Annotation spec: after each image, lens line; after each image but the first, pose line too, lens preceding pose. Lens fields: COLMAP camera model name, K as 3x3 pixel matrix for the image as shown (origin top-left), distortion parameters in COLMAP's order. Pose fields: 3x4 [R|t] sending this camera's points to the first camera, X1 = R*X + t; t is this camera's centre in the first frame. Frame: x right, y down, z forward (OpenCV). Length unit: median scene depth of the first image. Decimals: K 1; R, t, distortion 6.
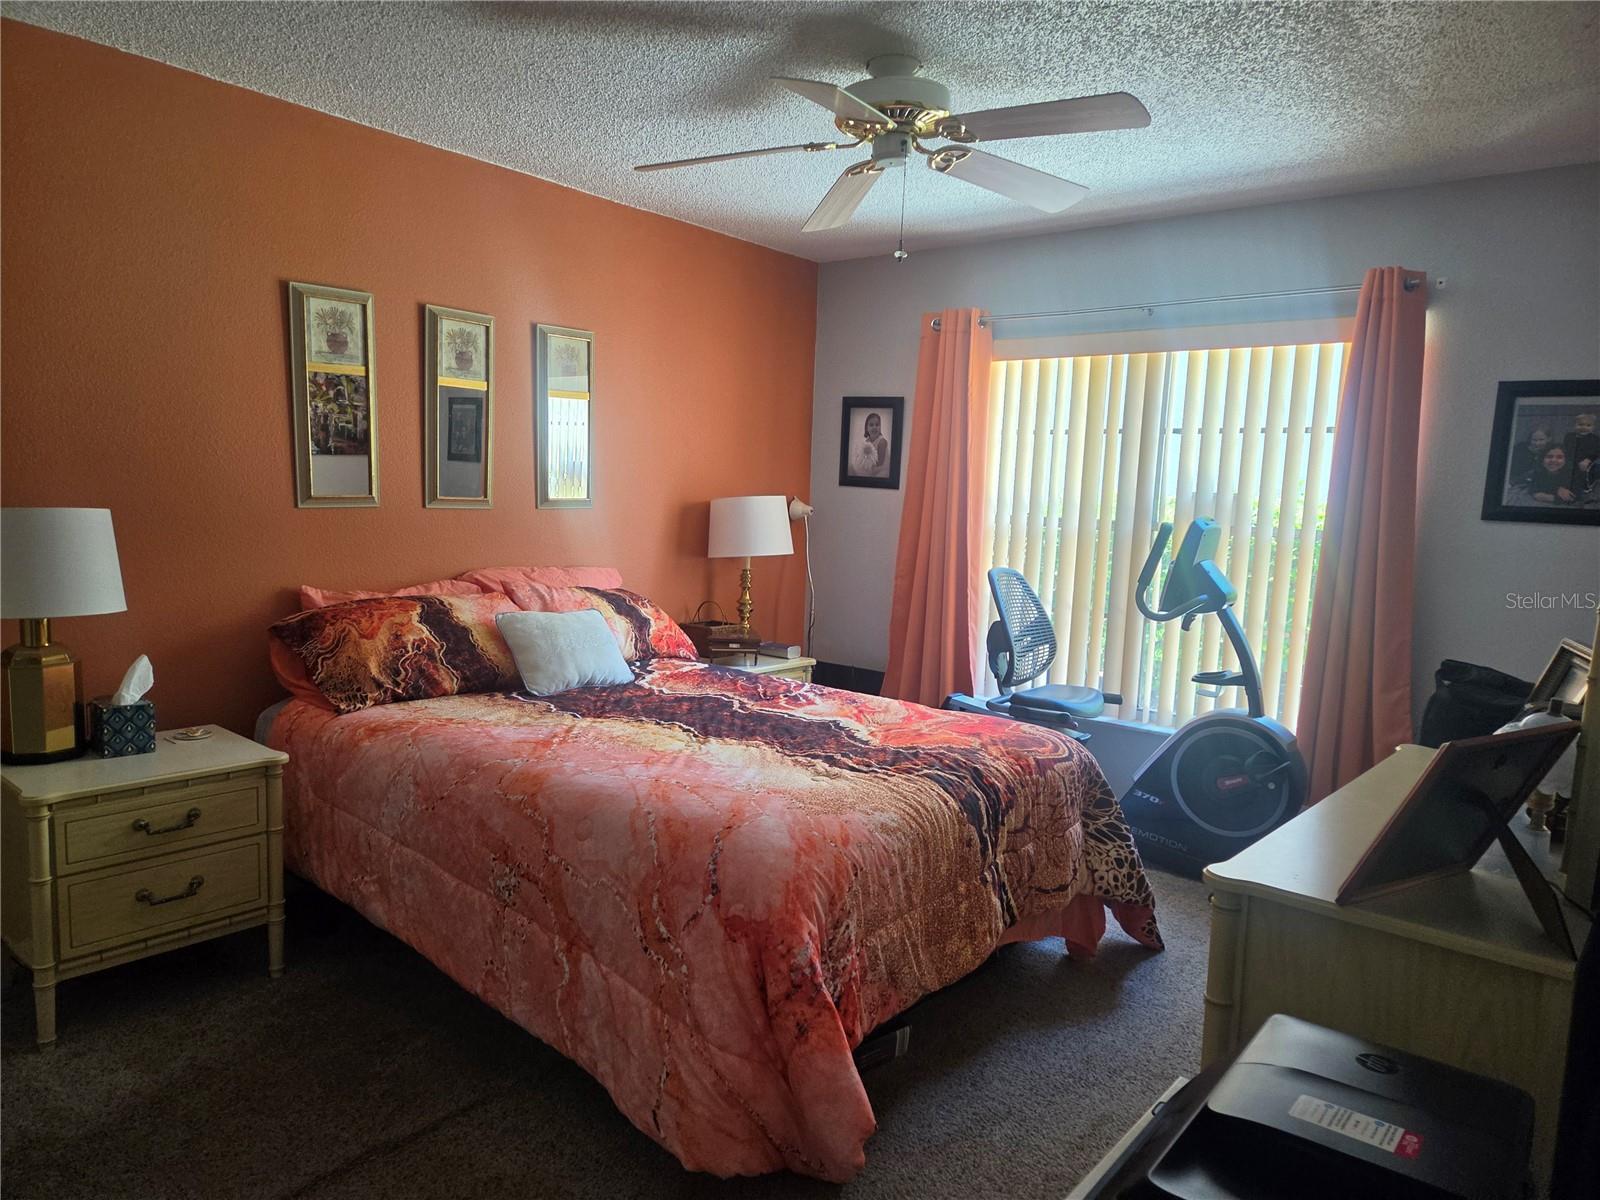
lens RADIAL K [[1016.5, 0, 802.5], [0, 1016.5, 605.9], [0, 0, 1]] dist [0.011732, 0.001333]
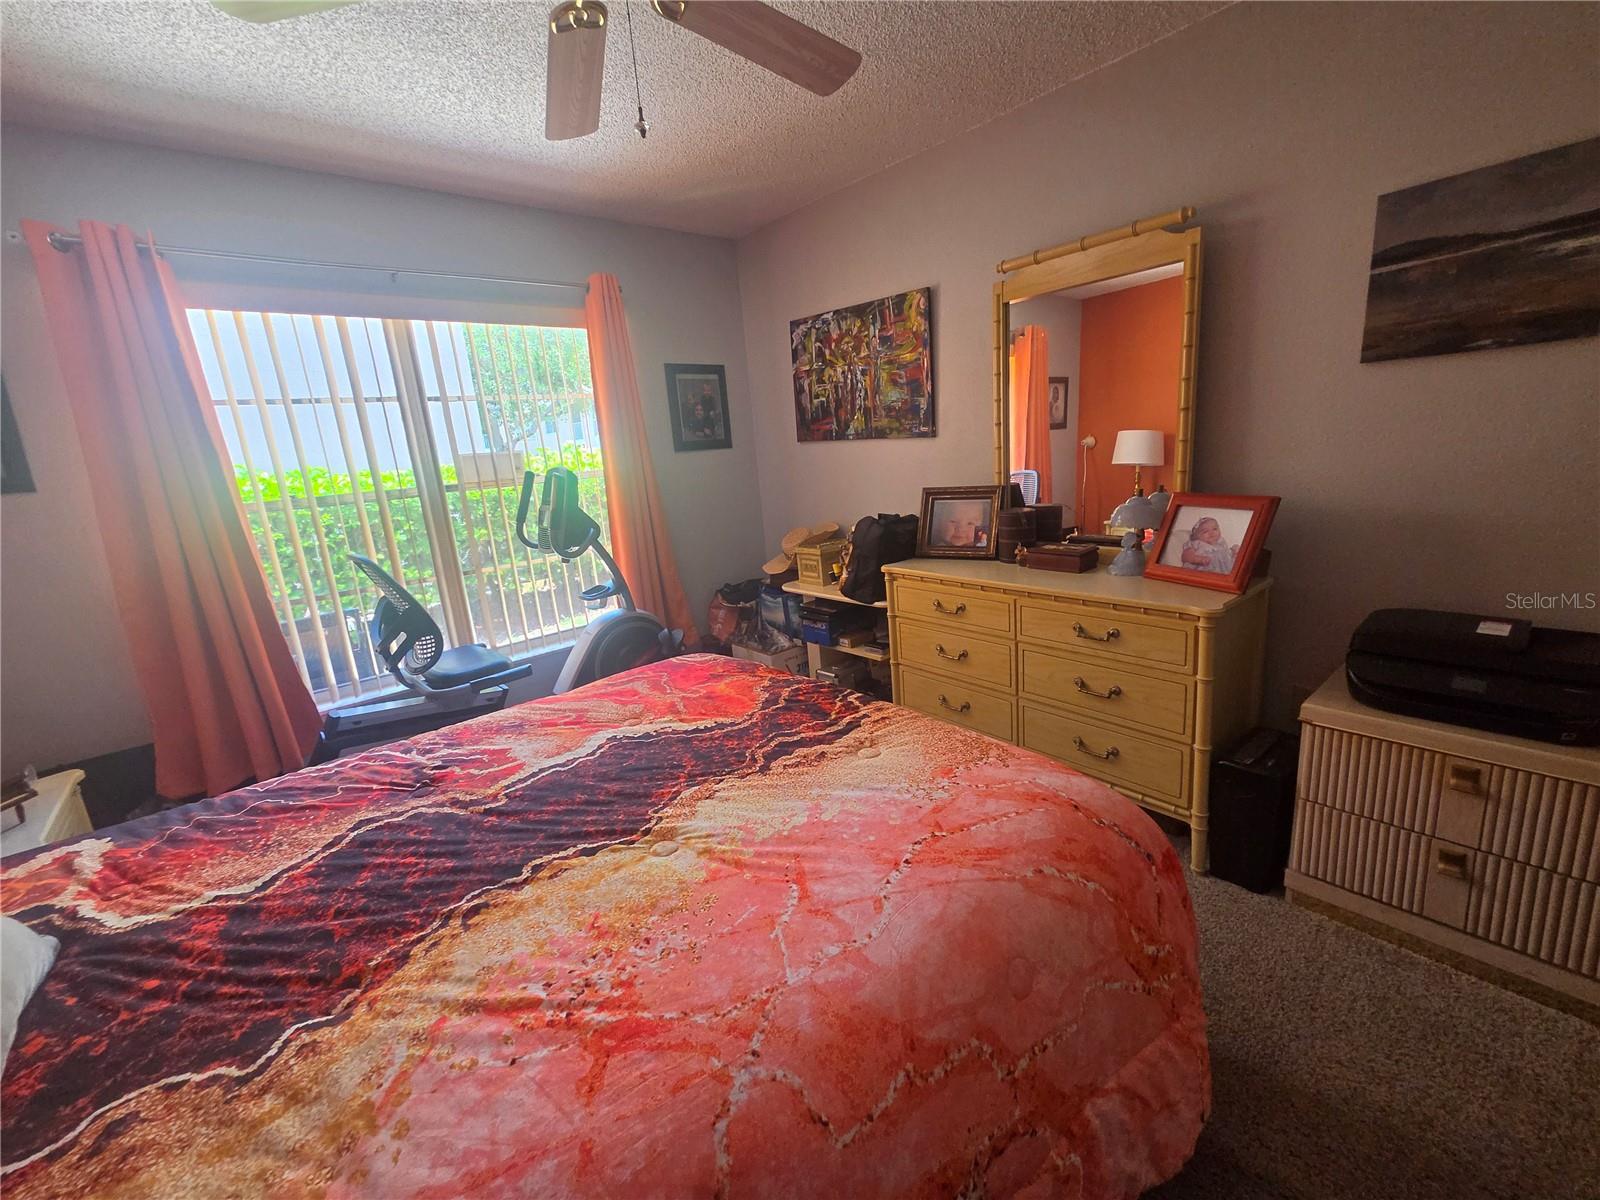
lens RADIAL K [[656.3, 0, 805.0], [0, 656.3, 592.5], [0, 0, 1]] dist [0.000156, -0.000887]
pose [[0.187723, -0.268863, 0.944708, -0.453021], [0.202734, 0.951702, 0.230568, -0.096462], [-0.961072, 0.148241, 0.233164, 0.824875]]
